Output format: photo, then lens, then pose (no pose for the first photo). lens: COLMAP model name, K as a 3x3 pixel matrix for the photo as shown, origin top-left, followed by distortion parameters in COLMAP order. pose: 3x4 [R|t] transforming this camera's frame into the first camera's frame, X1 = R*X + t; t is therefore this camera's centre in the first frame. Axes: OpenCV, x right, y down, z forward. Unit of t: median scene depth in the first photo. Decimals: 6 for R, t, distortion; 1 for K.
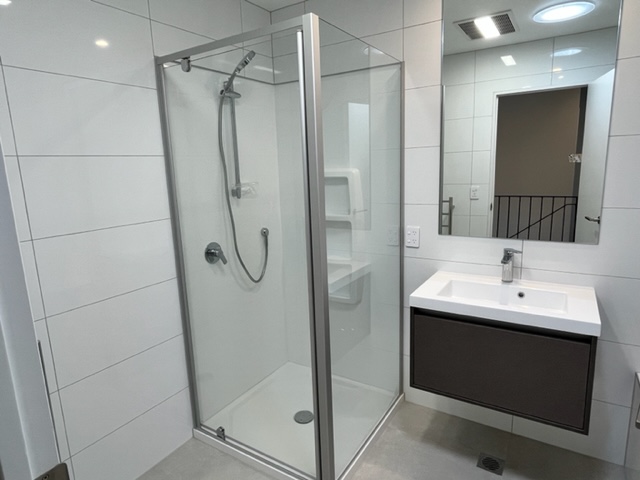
lens RADIAL K [[390.1, 0, 319.5], [0, 390.1, 240.6], [0, 0, 1]] dist [0.008119, 0.001326]
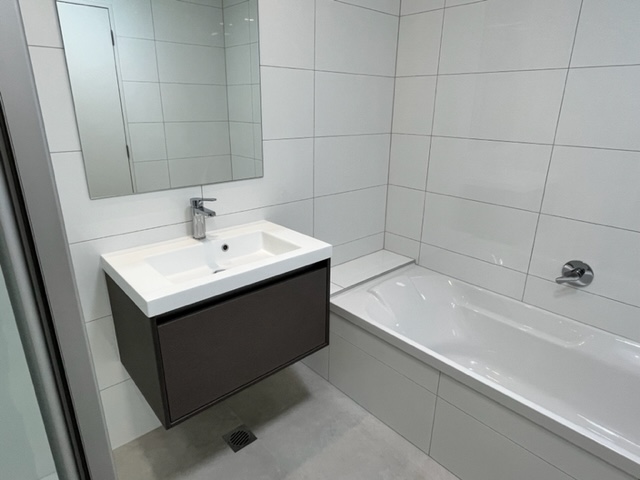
lens RADIAL K [[390.1, 0, 319.0], [0, 390.1, 236.9], [0, 0, 1]] dist [0.008119, 0.001326]
pose [[0.275087, -0.271646, 0.922245, -0.191406], [0.158257, 0.958963, 0.235256, -0.047958], [-0.948305, 0.081236, 0.306788, 0.456611]]
